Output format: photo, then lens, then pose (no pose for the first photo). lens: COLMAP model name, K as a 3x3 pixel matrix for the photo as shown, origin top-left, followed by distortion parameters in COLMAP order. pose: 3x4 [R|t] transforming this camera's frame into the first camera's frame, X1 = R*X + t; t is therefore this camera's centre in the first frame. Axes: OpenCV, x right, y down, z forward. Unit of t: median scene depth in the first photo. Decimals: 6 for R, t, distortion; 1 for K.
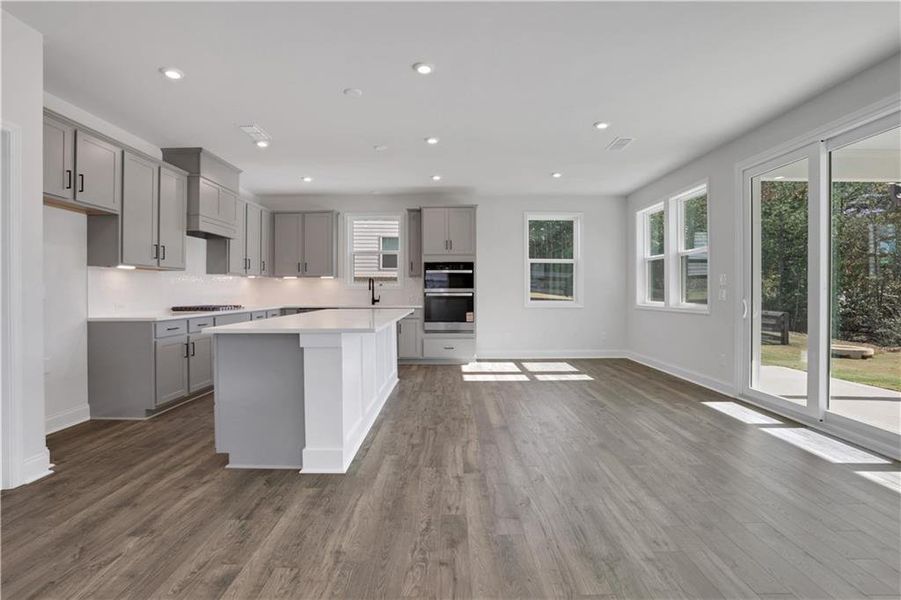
lens RADIAL K [[428.6, 0, 449.0], [0, 428.6, 299.4], [0, 0, 1]] dist [-0.024063, 0.002231]
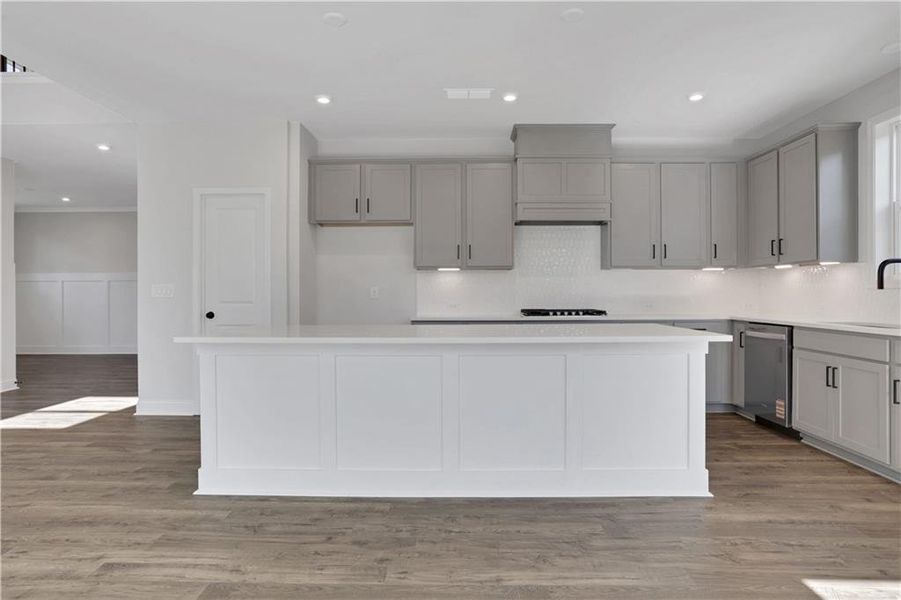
lens RADIAL K [[536.1, 0, 454.6], [0, 536.1, 294.4], [0, 0, 1]] dist [0.003220, 0.007210]
pose [[-0.030690, 0.003239, -0.999524, 0.387262], [-0.018730, 0.999817, 0.003815, -0.011895], [0.999353, 0.018838, -0.030624, 0.703533]]
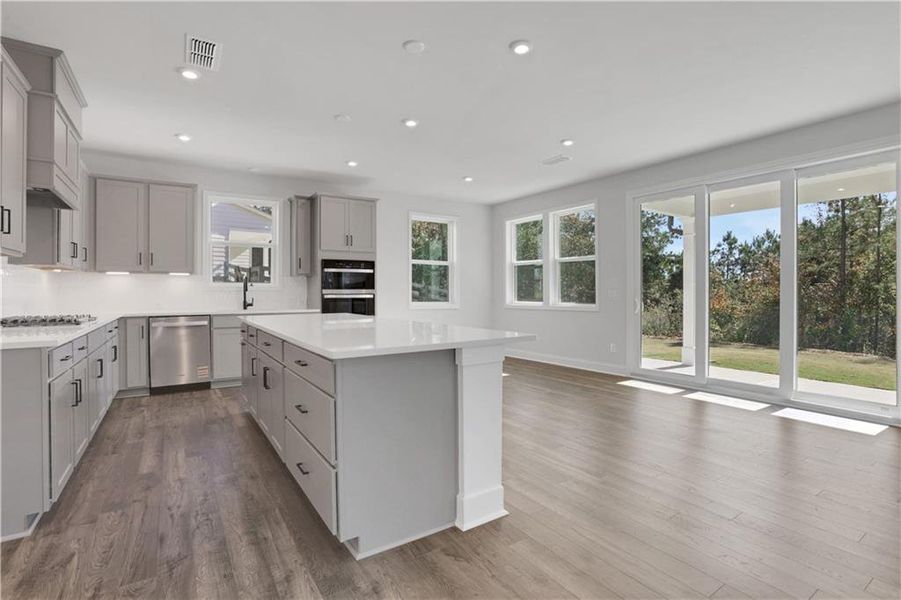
lens RADIAL K [[428.6, 0, 448.2], [0, 428.6, 294.0], [0, 0, 1]] dist [-0.024063, 0.002231]
pose [[0.841515, -0.003927, 0.540220, -0.347672], [0.012036, 0.999862, -0.011480, -0.003960], [-0.540100, 0.016163, 0.841445, 0.165070]]
